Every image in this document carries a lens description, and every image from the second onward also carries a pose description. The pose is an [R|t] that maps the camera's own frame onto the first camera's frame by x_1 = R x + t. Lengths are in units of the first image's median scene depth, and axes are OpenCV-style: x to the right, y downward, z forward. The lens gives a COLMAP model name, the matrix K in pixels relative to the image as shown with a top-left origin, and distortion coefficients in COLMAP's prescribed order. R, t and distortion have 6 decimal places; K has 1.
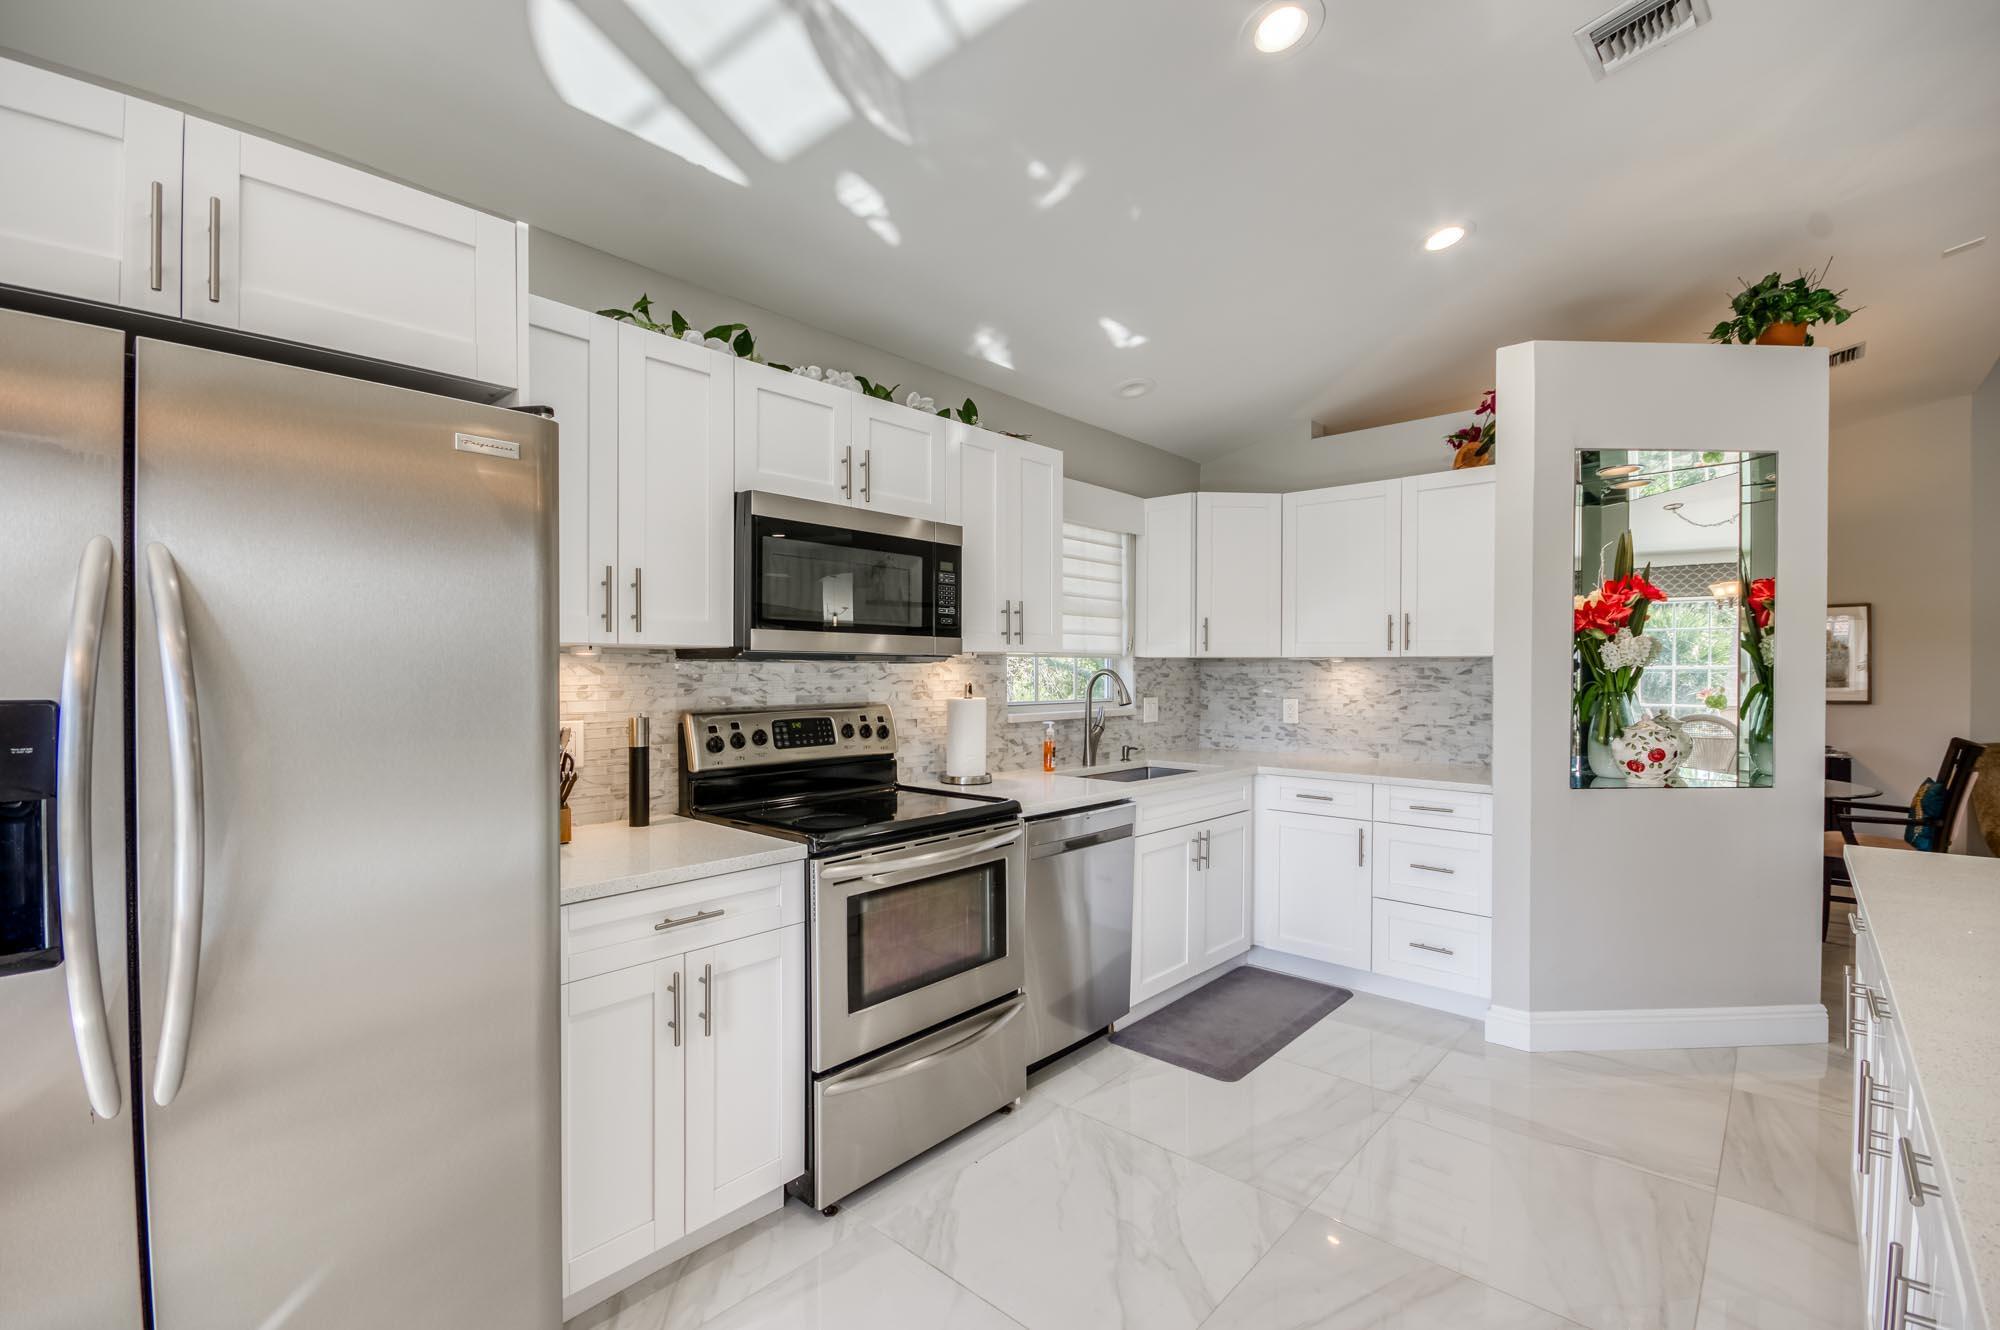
lens RADIAL K [[892.5, 0, 1003.3], [0, 892.5, 692.1], [0, 0, 1]] dist [-0.000454, -0.000070]
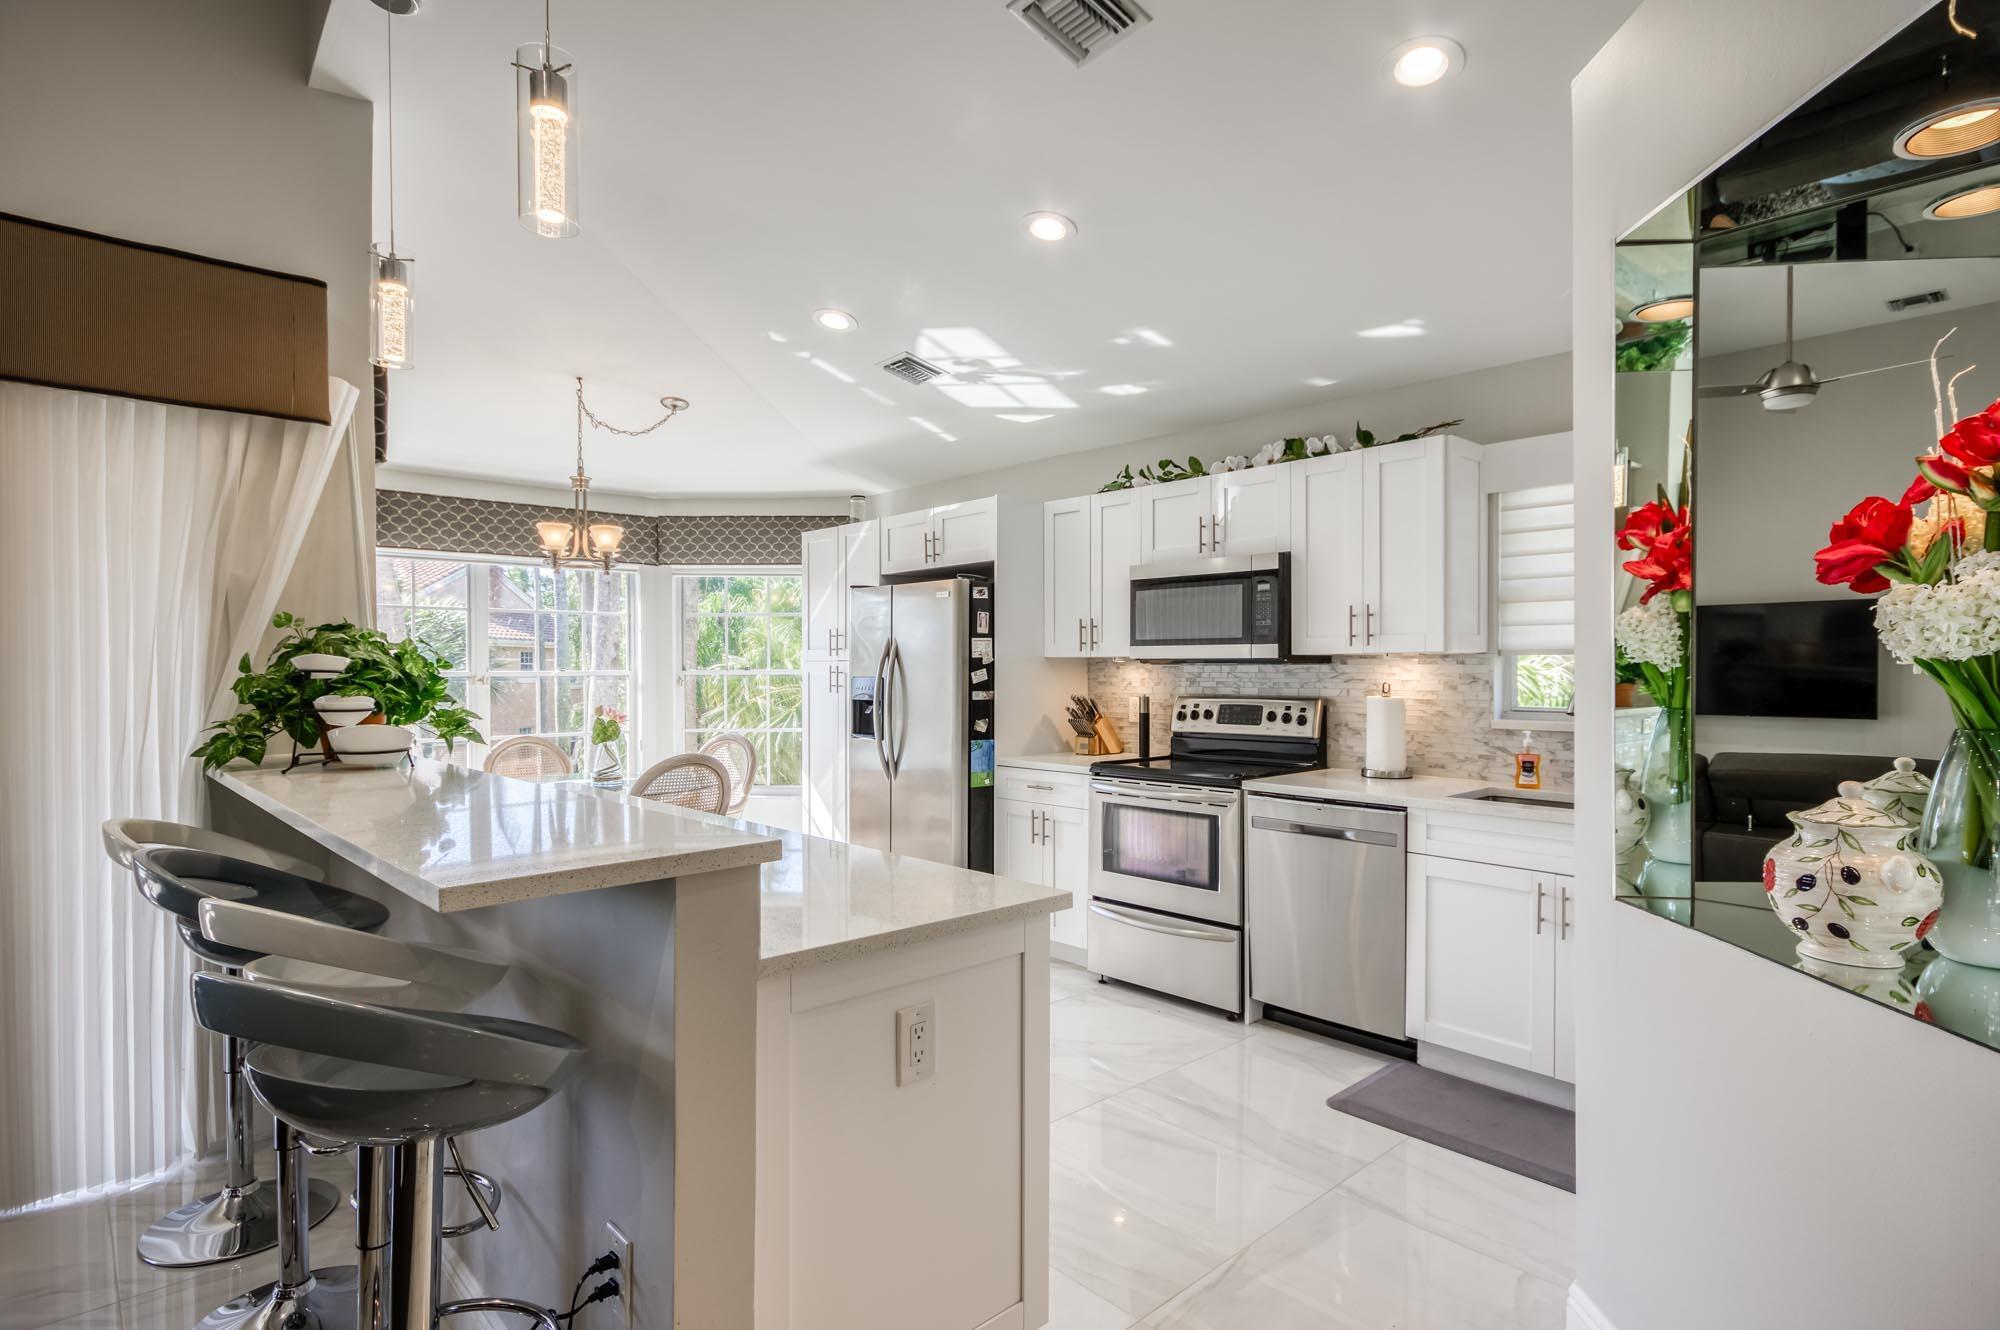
lens RADIAL K [[1031.5, 0, 1000.0], [0, 1031.5, 665.0], [0, 0, 1]] dist [0.005484, 0.000582]
pose [[-0.094114, -0.008216, -0.995528, 1.399991], [-0.029094, 0.999562, -0.005499, -0.012380], [0.995136, 0.028446, -0.094311, 0.755528]]
